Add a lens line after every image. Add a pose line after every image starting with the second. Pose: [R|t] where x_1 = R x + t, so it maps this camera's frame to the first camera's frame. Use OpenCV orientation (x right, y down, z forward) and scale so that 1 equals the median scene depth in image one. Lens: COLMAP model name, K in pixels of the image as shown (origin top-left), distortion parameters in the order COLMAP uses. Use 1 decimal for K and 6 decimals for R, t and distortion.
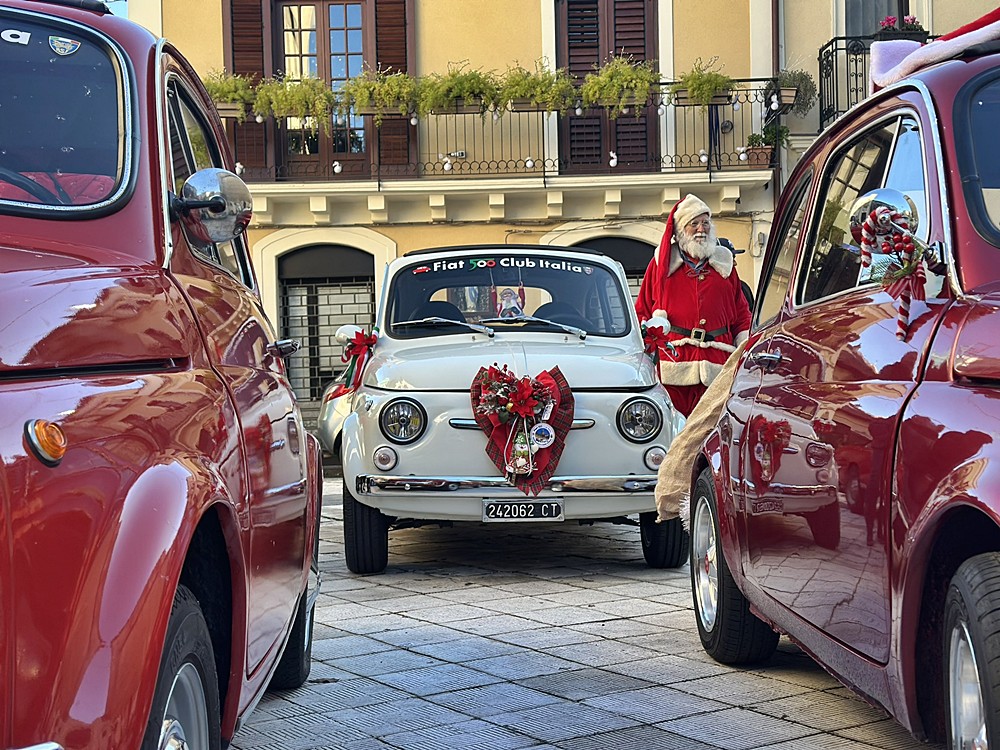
lens RADIAL K [[1418.9, 0, 517.4], [0, 1418.9, 379.0], [0, 0, 1]] dist [0.155326, -0.010537]
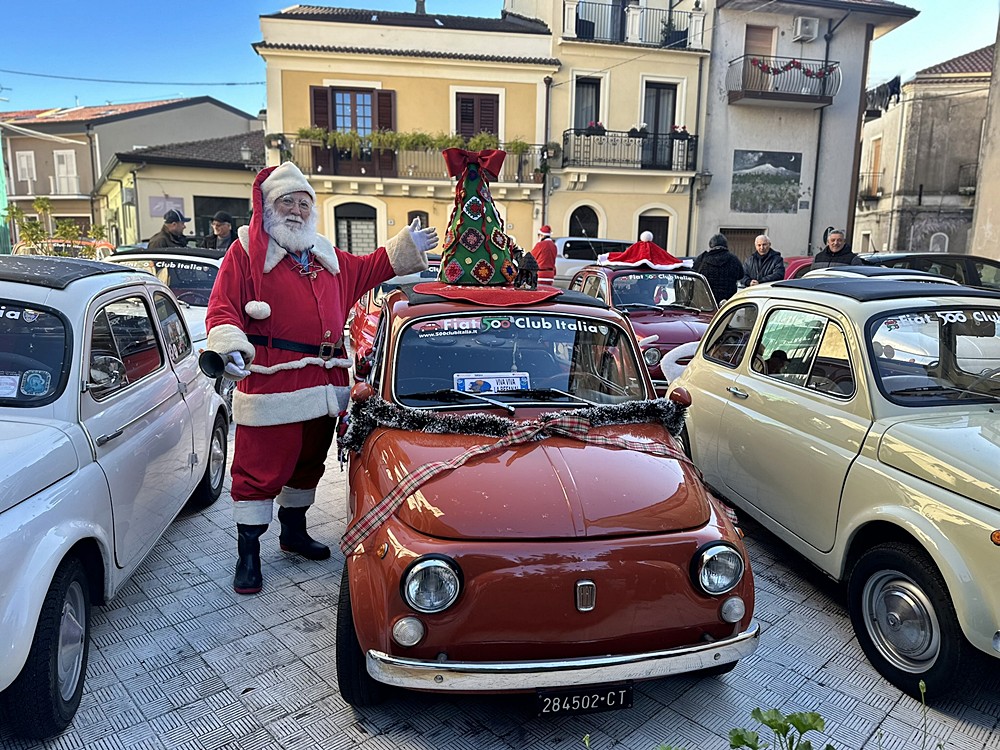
lens RADIAL K [[705.8, 0, 512.7], [0, 705.8, 380.5], [0, 0, 1]] dist [0.060276, -0.085378]
pose [[0.985821, 0.014466, 0.167176, -0.105715], [-0.044014, 0.983686, 0.174428, -0.032616], [-0.161925, -0.179313, 0.970375, -0.345497]]
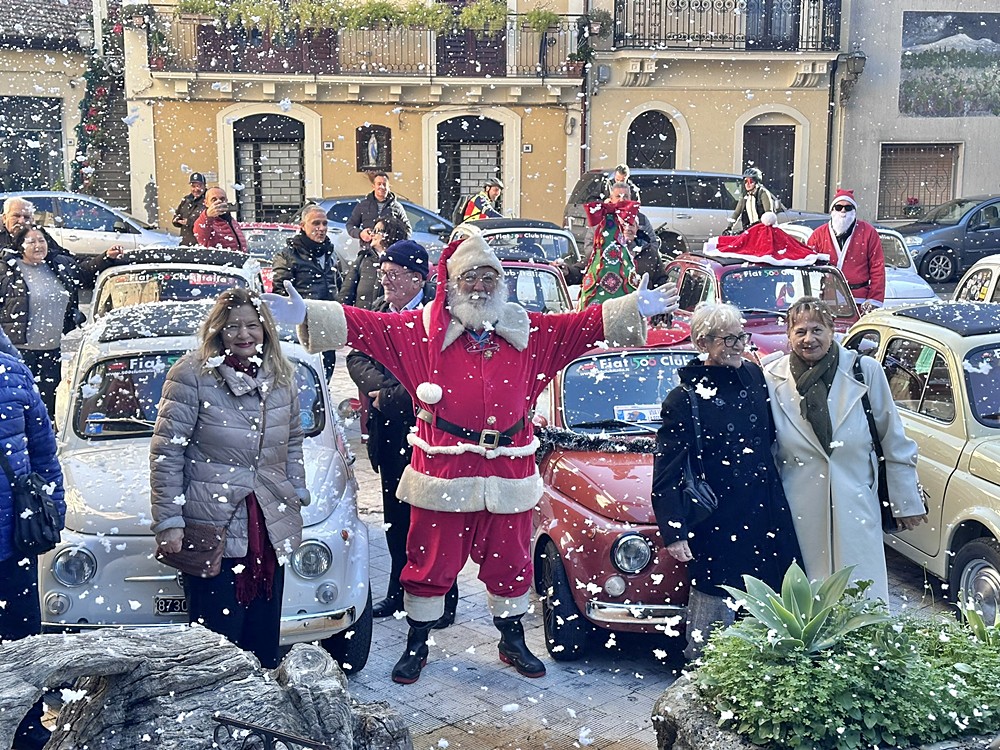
lens RADIAL K [[1420.1, 0, 500.0], [0, 1420.1, 375.0], [0, 0, 1]] dist [0.085544, -0.074616]
pose [[0.984597, 0.002524, 0.174822, -0.233665], [-0.029422, 0.988028, 0.151441, -0.091461], [-0.172347, -0.154252, 0.972884, -0.665236]]
